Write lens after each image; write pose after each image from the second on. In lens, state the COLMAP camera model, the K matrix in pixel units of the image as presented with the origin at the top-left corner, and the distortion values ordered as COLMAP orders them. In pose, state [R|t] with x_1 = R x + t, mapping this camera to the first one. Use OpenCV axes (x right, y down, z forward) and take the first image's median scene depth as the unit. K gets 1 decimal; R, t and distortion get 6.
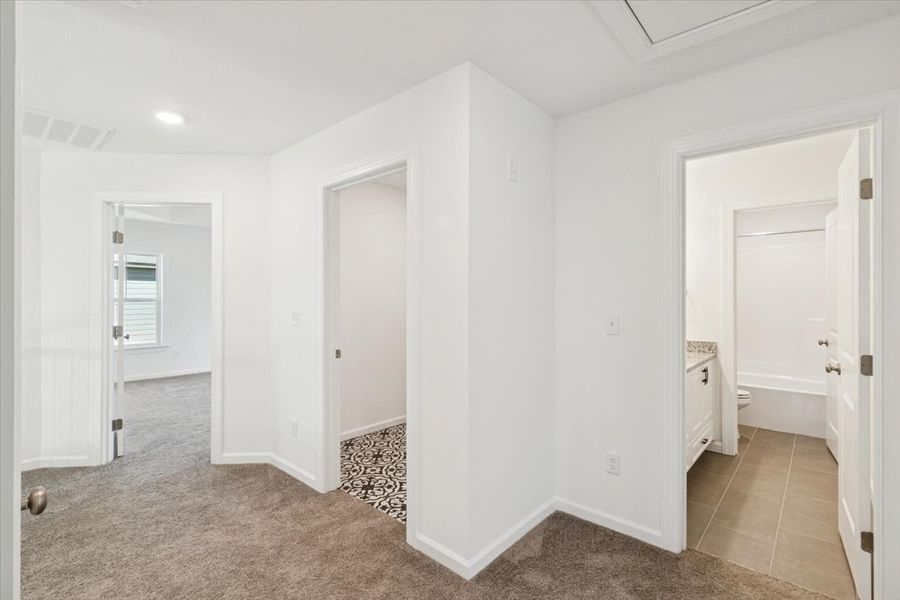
lens RADIAL K [[419.0, 0, 449.1], [0, 419.0, 298.5], [0, 0, 1]] dist [-0.000898, 0.000841]
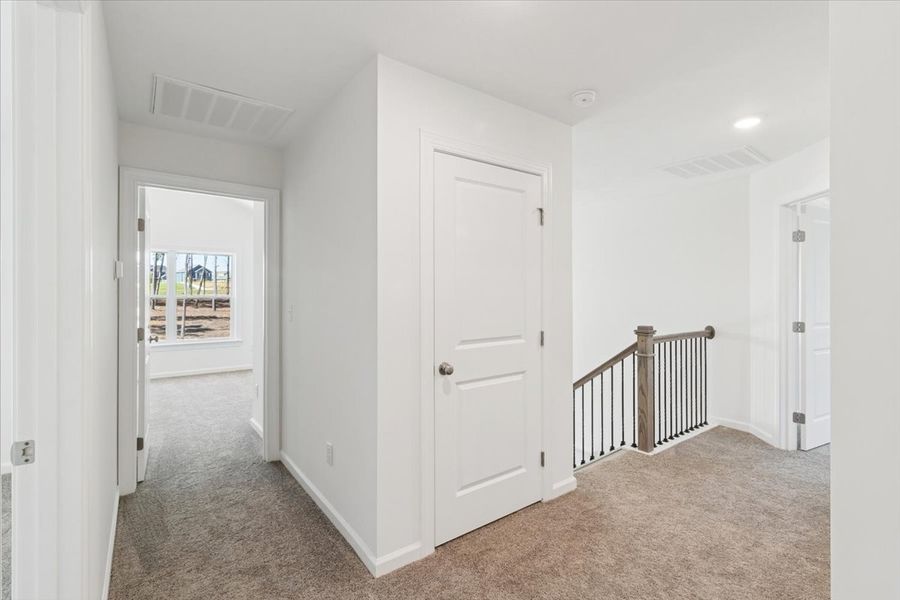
lens RADIAL K [[419.0, 0, 451.4], [0, 419.0, 303.7], [0, 0, 1]] dist [-0.000898, 0.000841]
pose [[-0.205156, 0.023408, -0.978449, 0.380434], [0.003212, 0.999725, 0.023244, -0.007215], [0.978724, 0.001625, -0.205174, 0.364217]]
